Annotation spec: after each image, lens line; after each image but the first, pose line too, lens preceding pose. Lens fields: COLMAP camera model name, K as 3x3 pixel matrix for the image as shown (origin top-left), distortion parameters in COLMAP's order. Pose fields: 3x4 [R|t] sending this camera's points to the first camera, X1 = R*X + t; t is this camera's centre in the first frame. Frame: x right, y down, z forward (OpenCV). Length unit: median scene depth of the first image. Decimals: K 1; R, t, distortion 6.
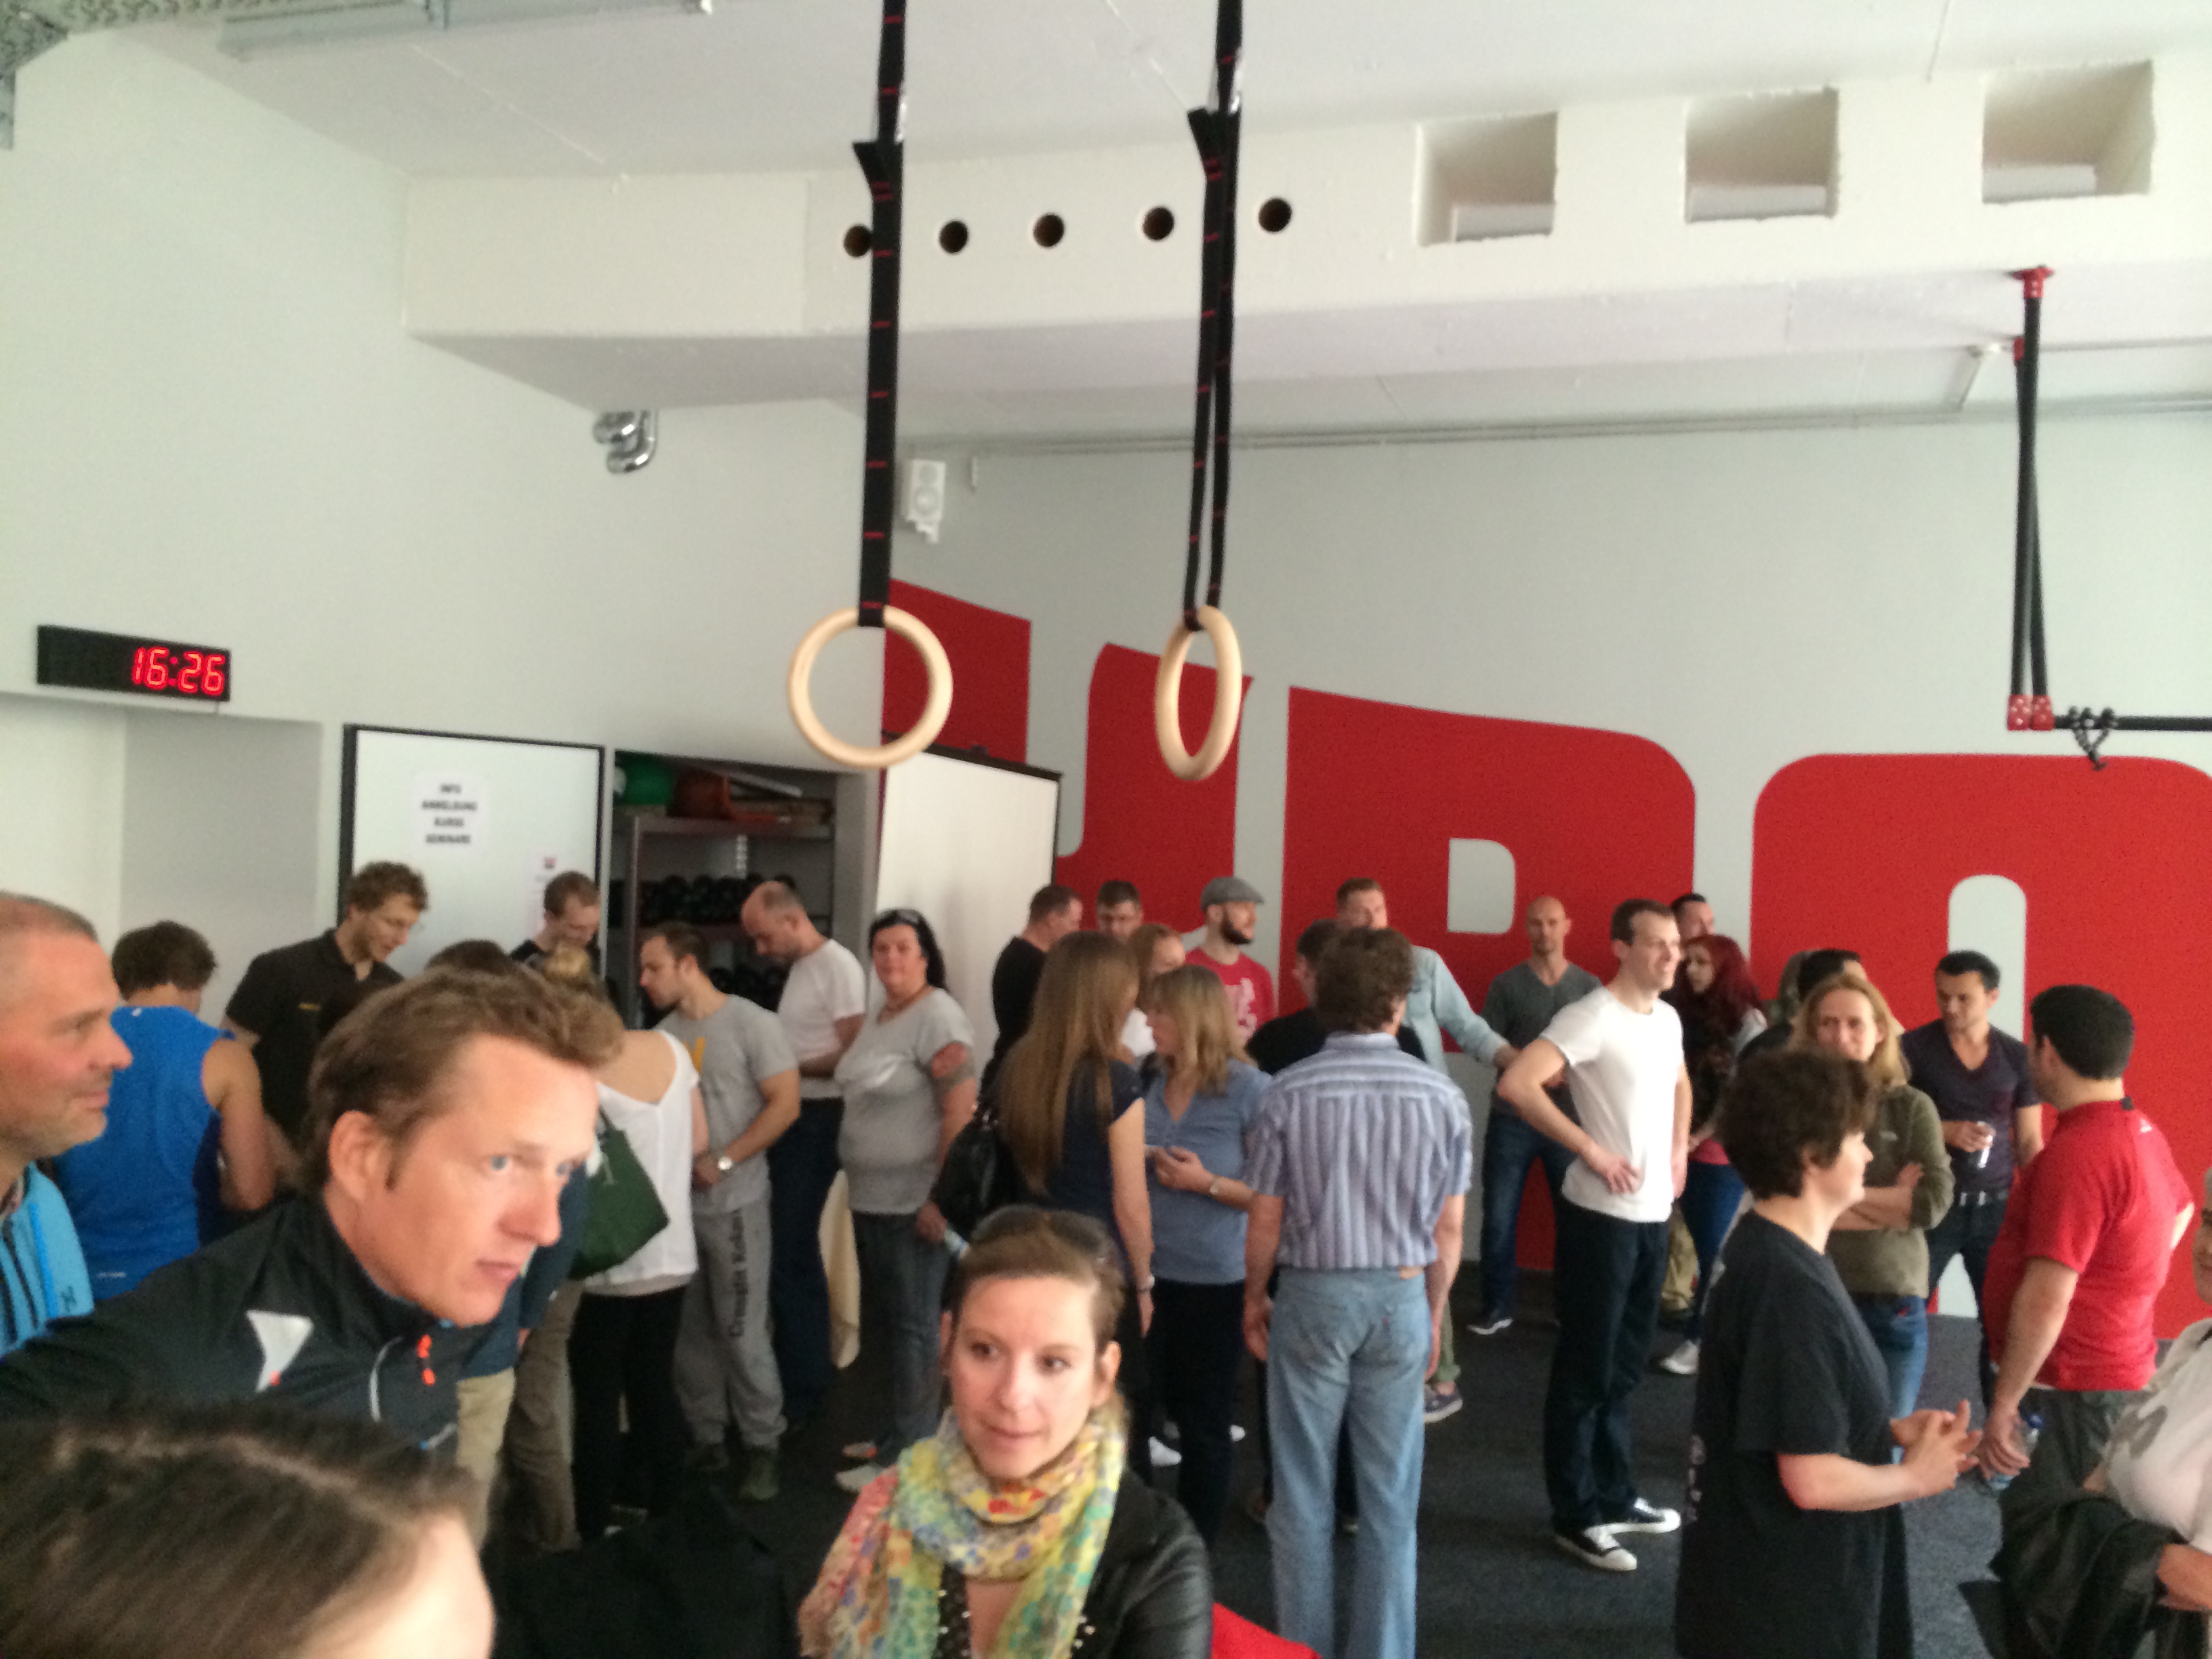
lens RADIAL K [[1903.1, 0, 1106.0], [0, 1903.1, 829.5], [0, 0, 1]] dist [0.076893, -0.119178]
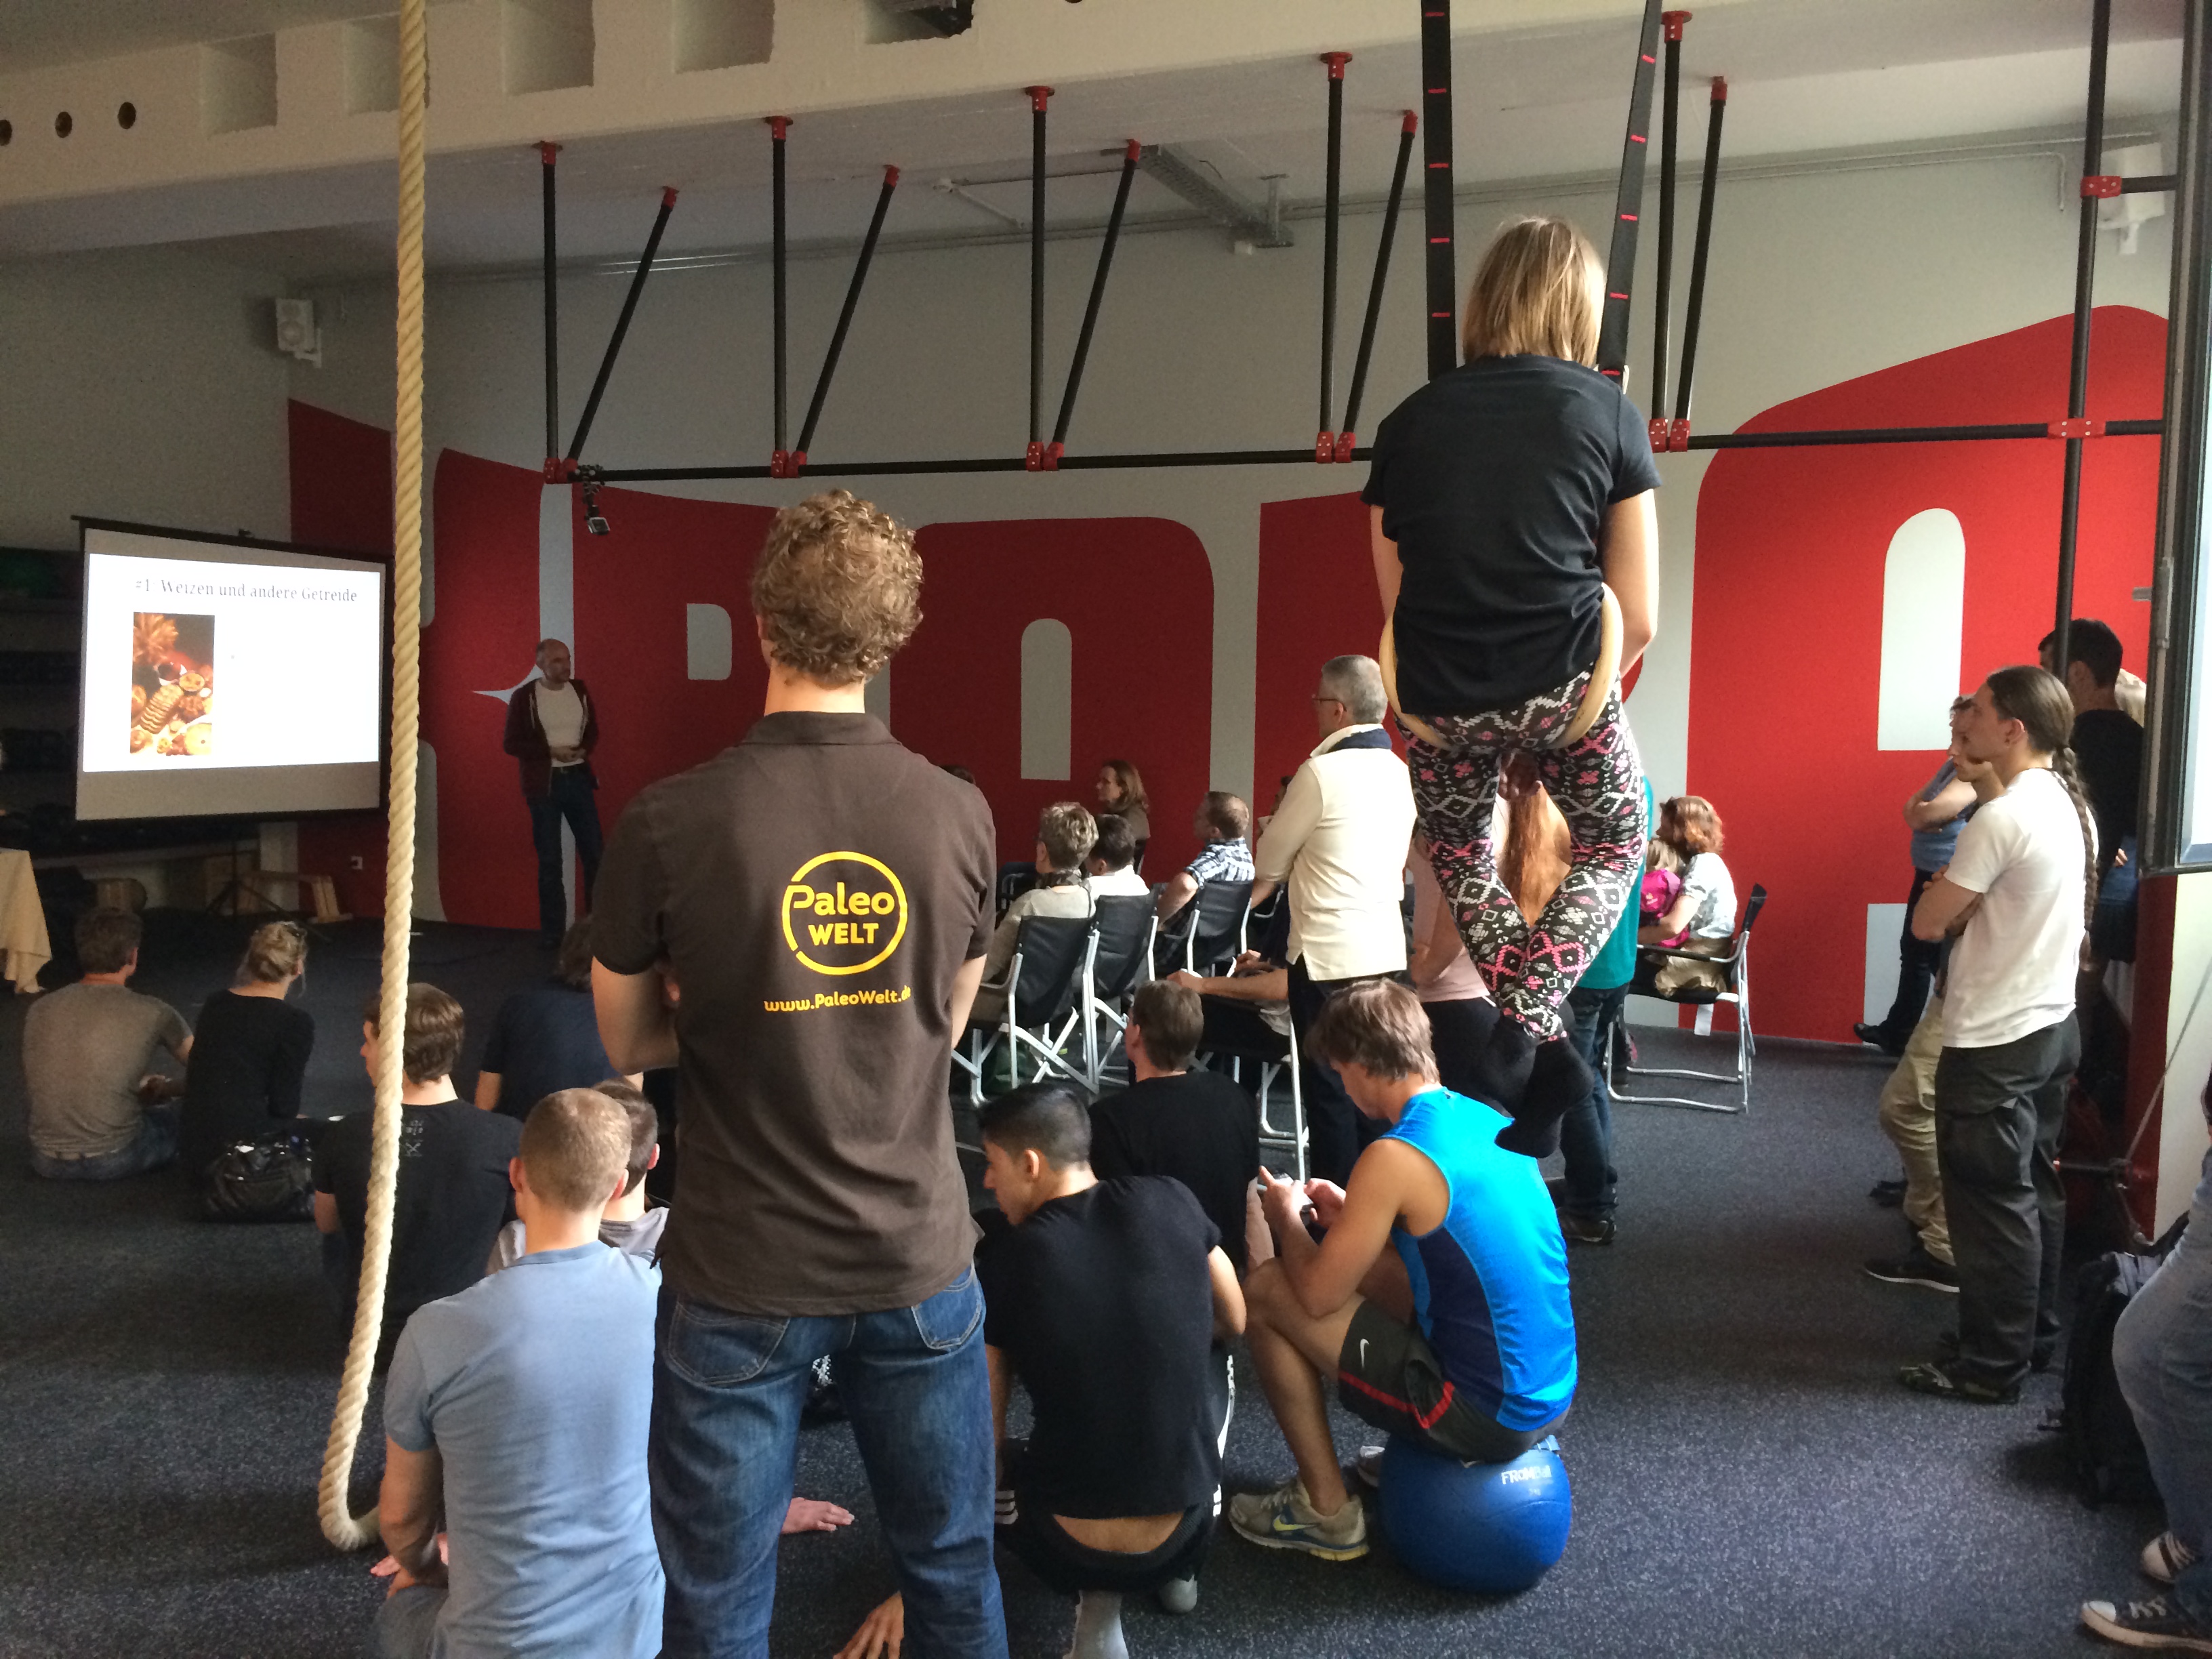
lens RADIAL K [[1906.2, 0, 1100.6], [0, 1906.2, 827.4], [0, 0, 1]] dist [0.069732, -0.112701]
pose [[0.996292, -0.015904, -0.084557, 0.559471], [0.023358, 0.995854, 0.087918, 0.047358], [0.082808, -0.089567, 0.992532, -0.209317]]
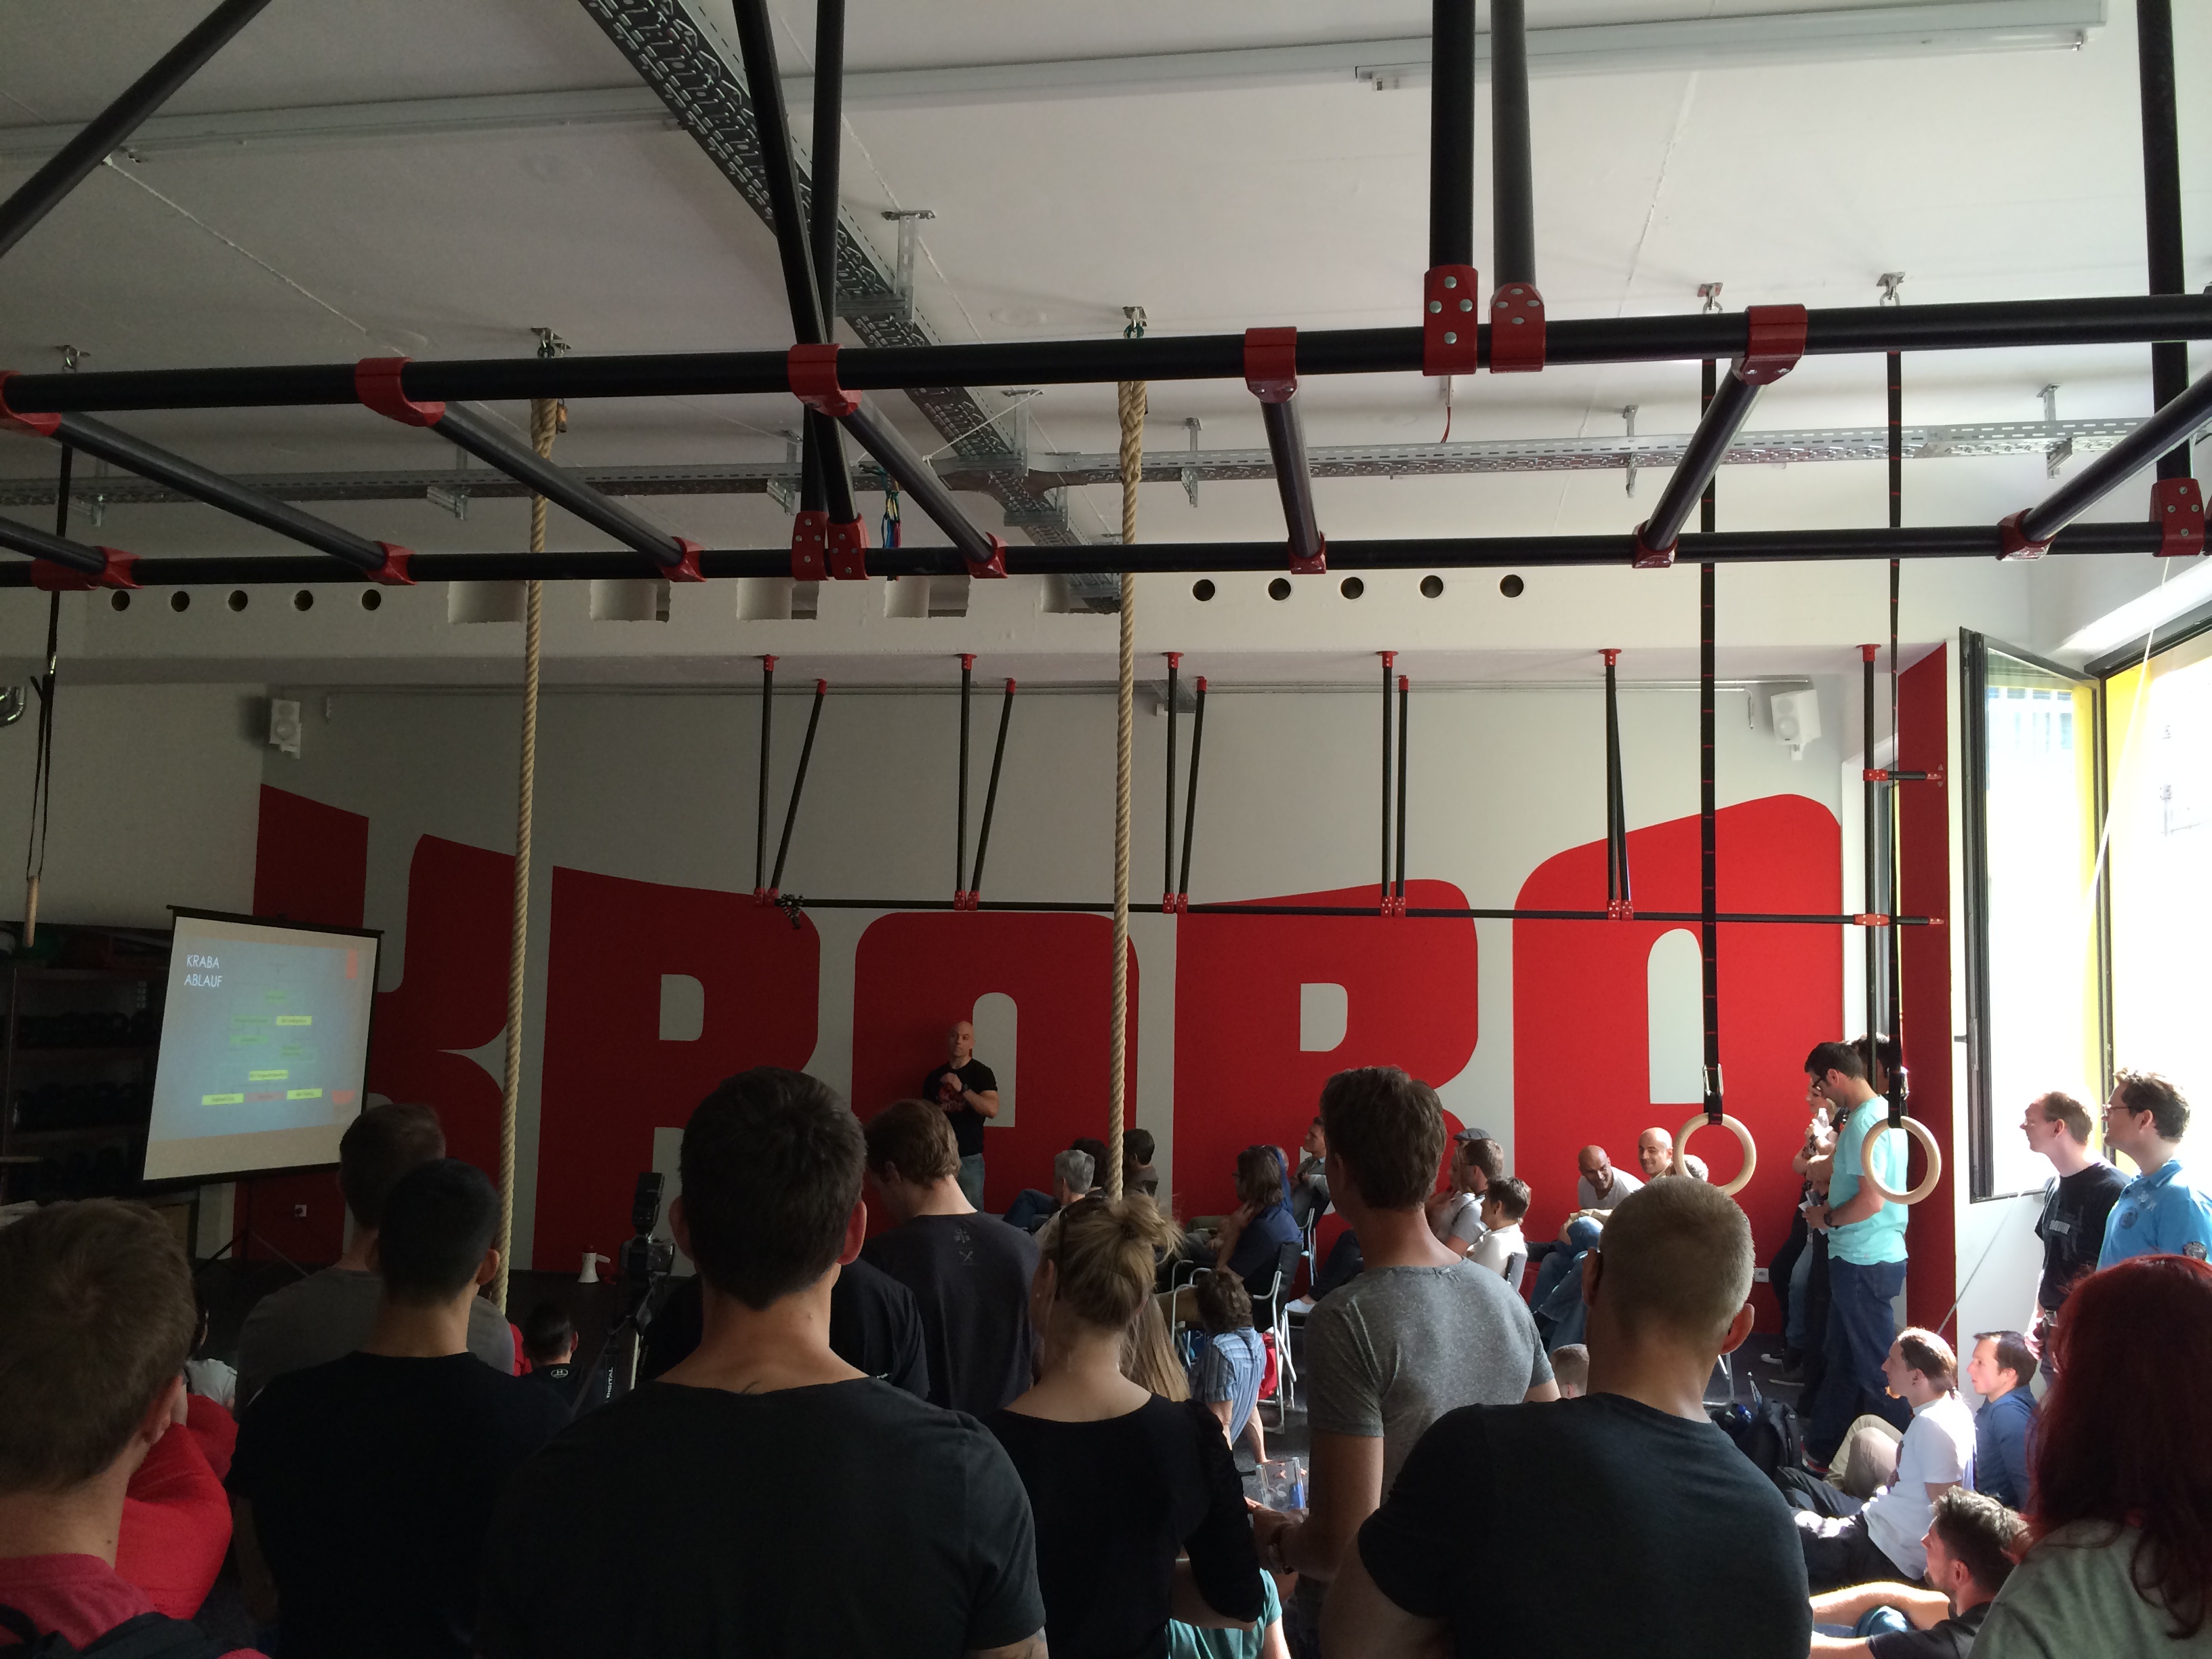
lens RADIAL K [[1903.1, 0, 1106.0], [0, 1903.1, 829.5], [0, 0, 1]] dist [0.076893, -0.119178]
pose [[0.988139, -0.004169, 0.153508, 0.296205], [0.014722, 0.997599, -0.067676, -0.001765], [-0.152857, 0.069133, 0.985827, -0.462234]]
